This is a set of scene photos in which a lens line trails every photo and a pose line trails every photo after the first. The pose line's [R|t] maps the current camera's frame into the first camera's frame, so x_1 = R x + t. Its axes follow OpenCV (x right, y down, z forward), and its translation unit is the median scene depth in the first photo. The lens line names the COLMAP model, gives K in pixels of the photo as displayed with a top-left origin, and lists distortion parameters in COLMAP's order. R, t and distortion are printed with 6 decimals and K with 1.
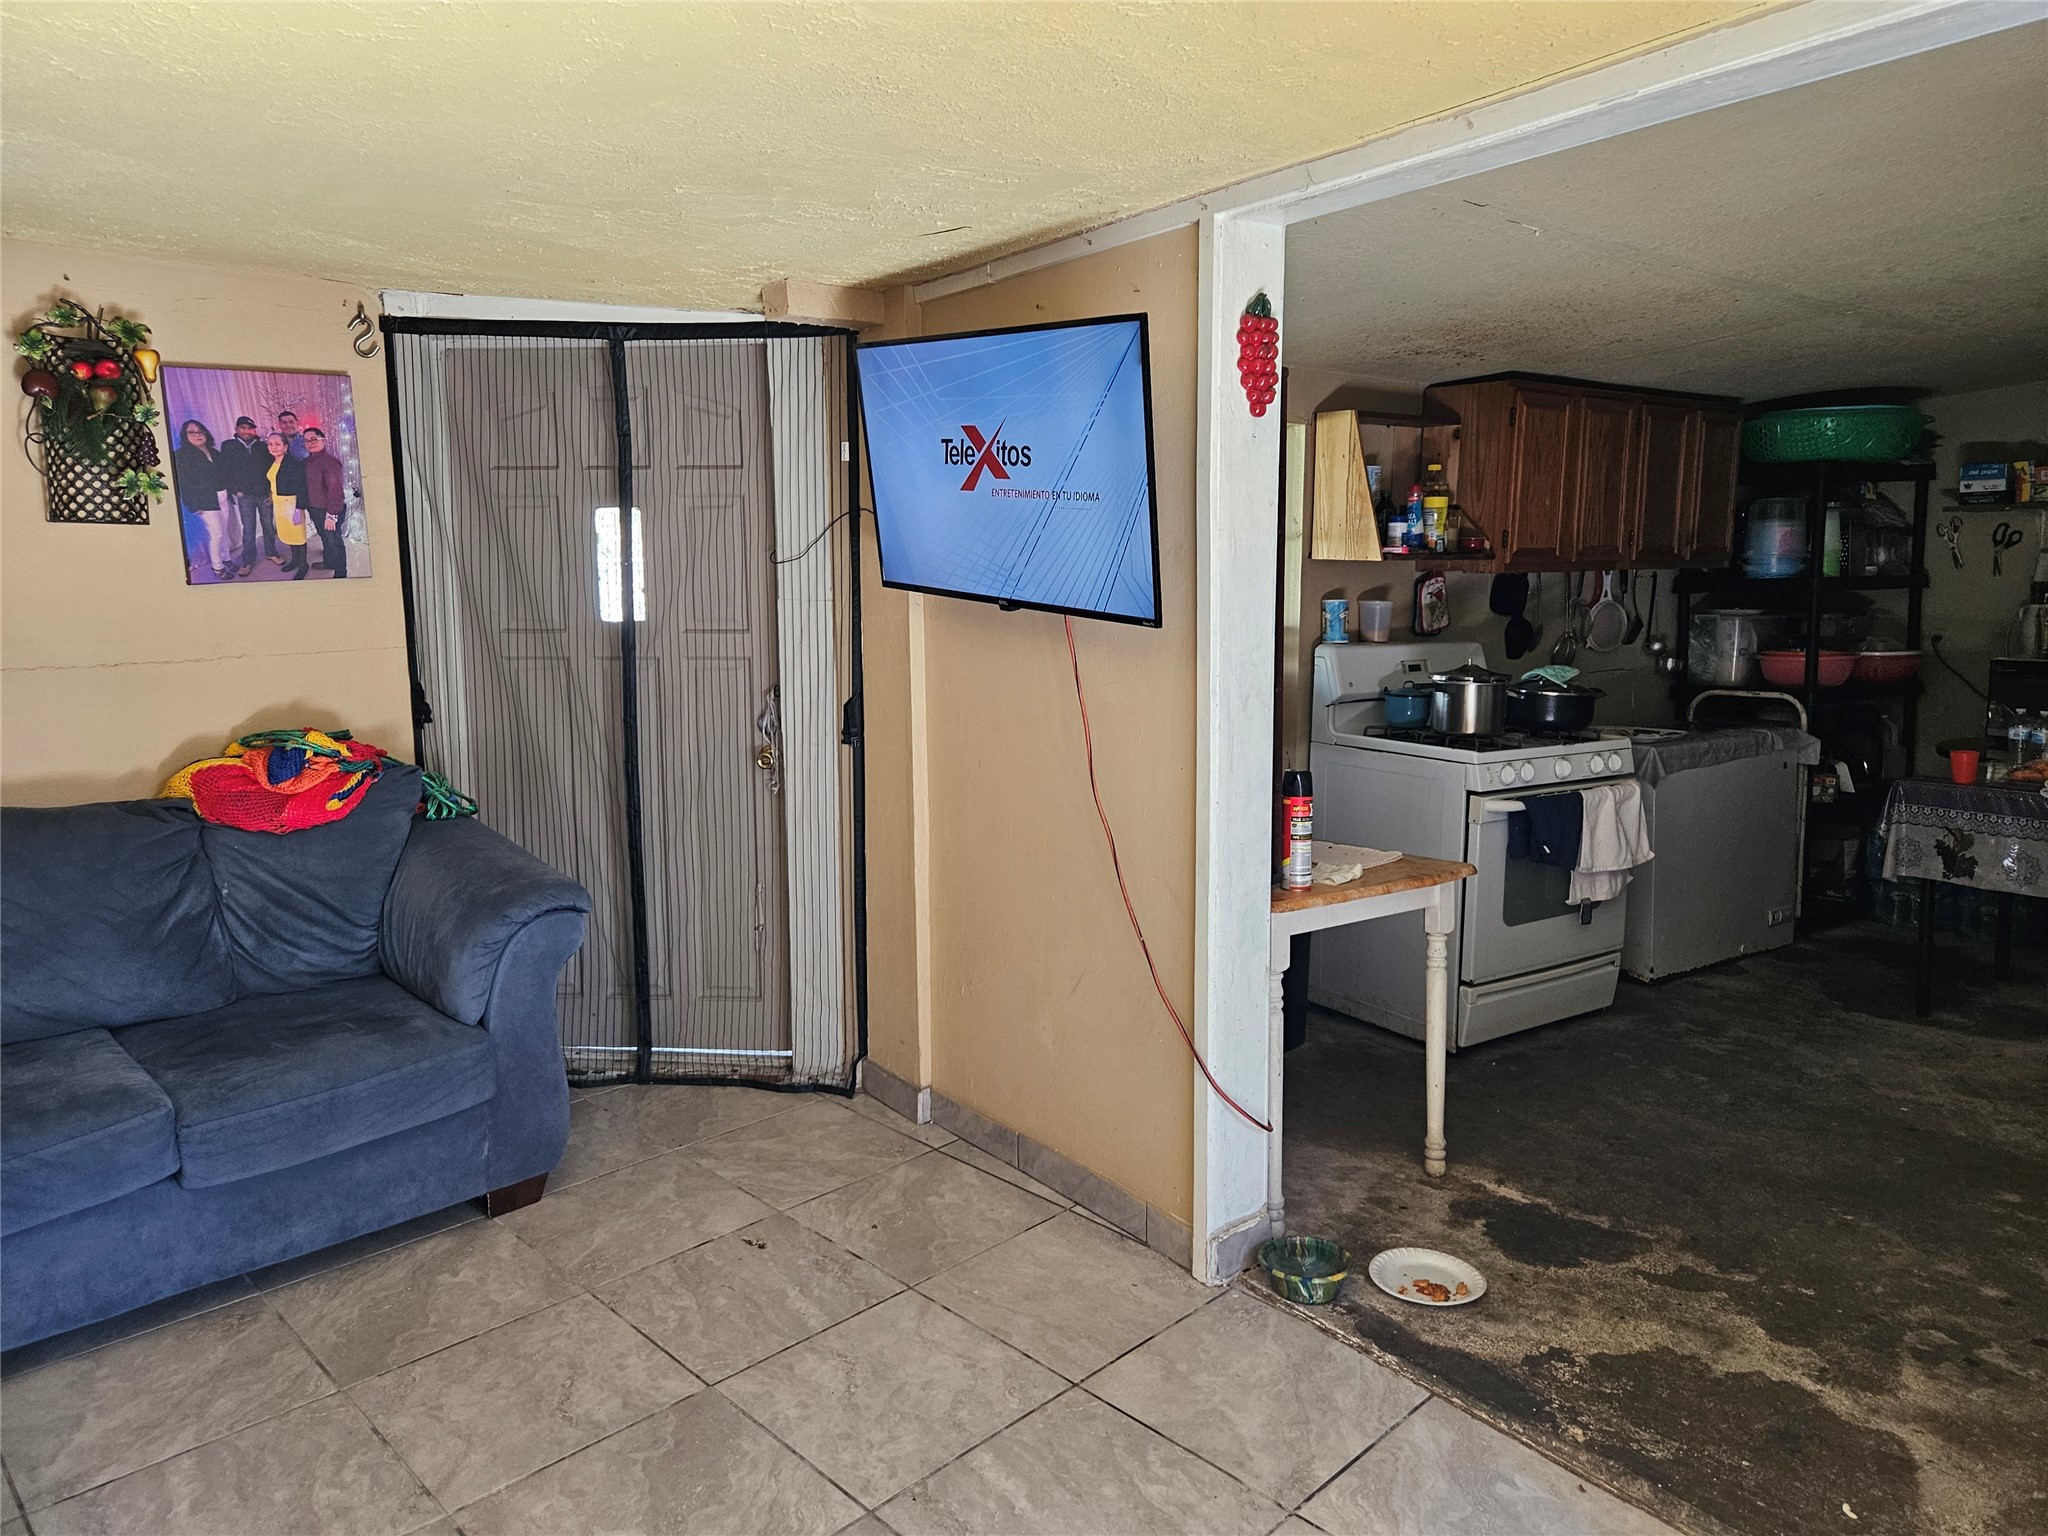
lens RADIAL K [[1366.0, 0, 1023.4], [0, 1366.0, 736.2], [0, 0, 1]] dist [0.059601, -0.041565]
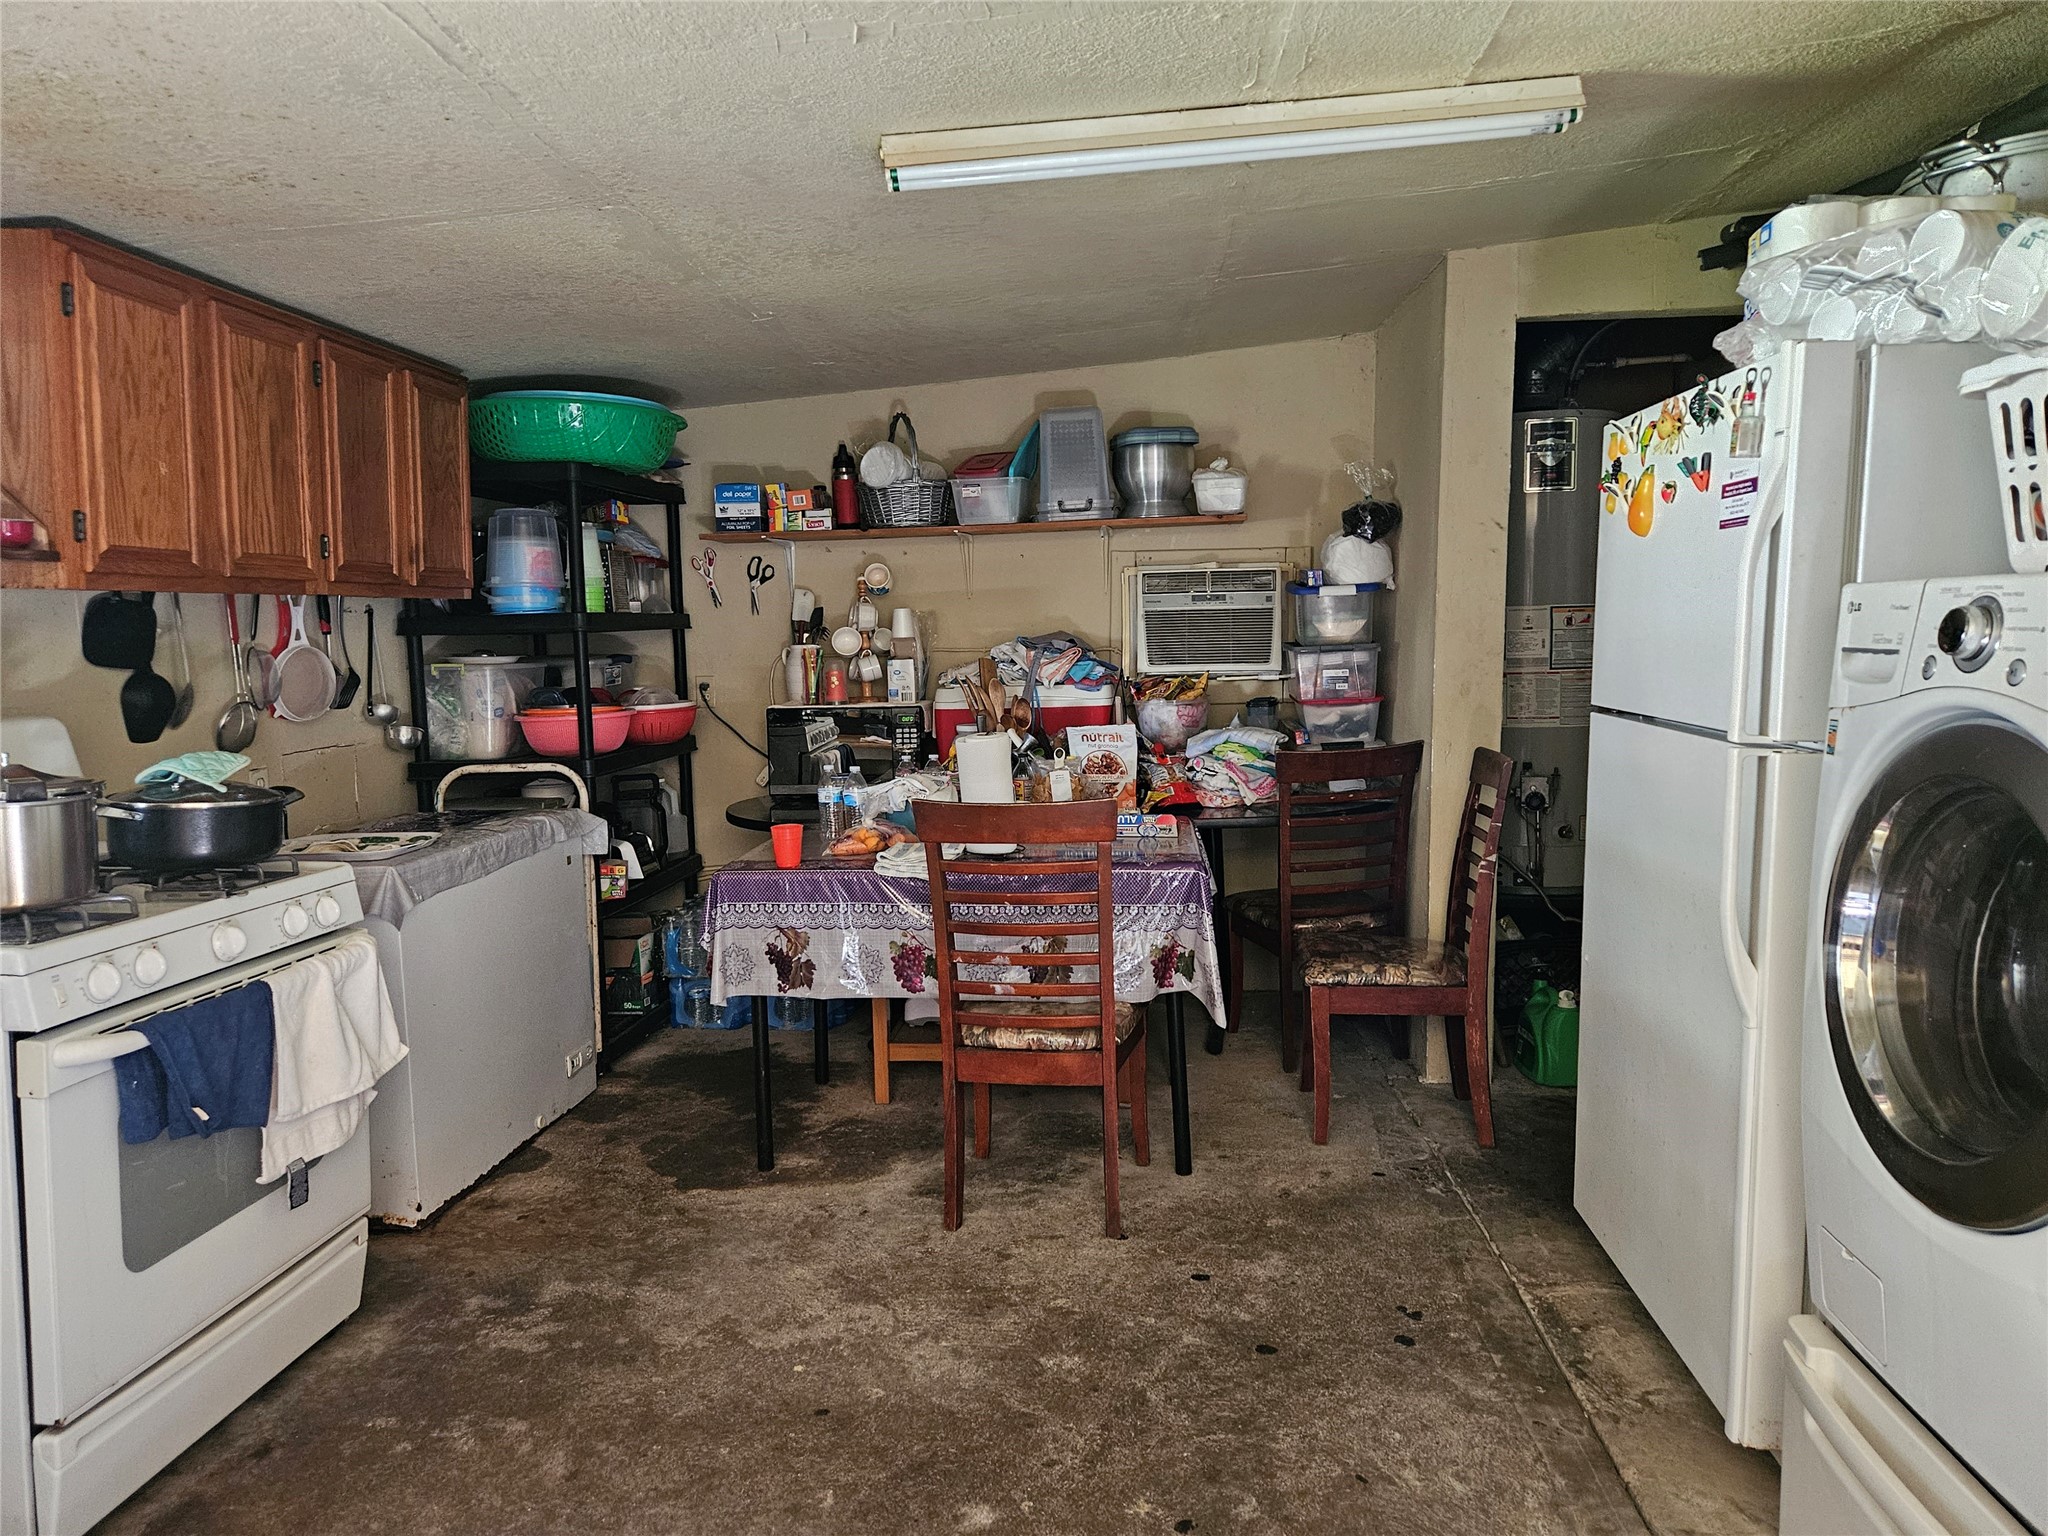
lens RADIAL K [[1366.0, 0, 1023.4], [0, 1366.0, 736.2], [0, 0, 1]] dist [0.059601, -0.041565]
pose [[0.651485, -0.062759, 0.756061, 0.160276], [0.096979, 0.995286, -0.000948, -0.022729], [-0.752437, 0.073940, 0.654501, 0.341673]]
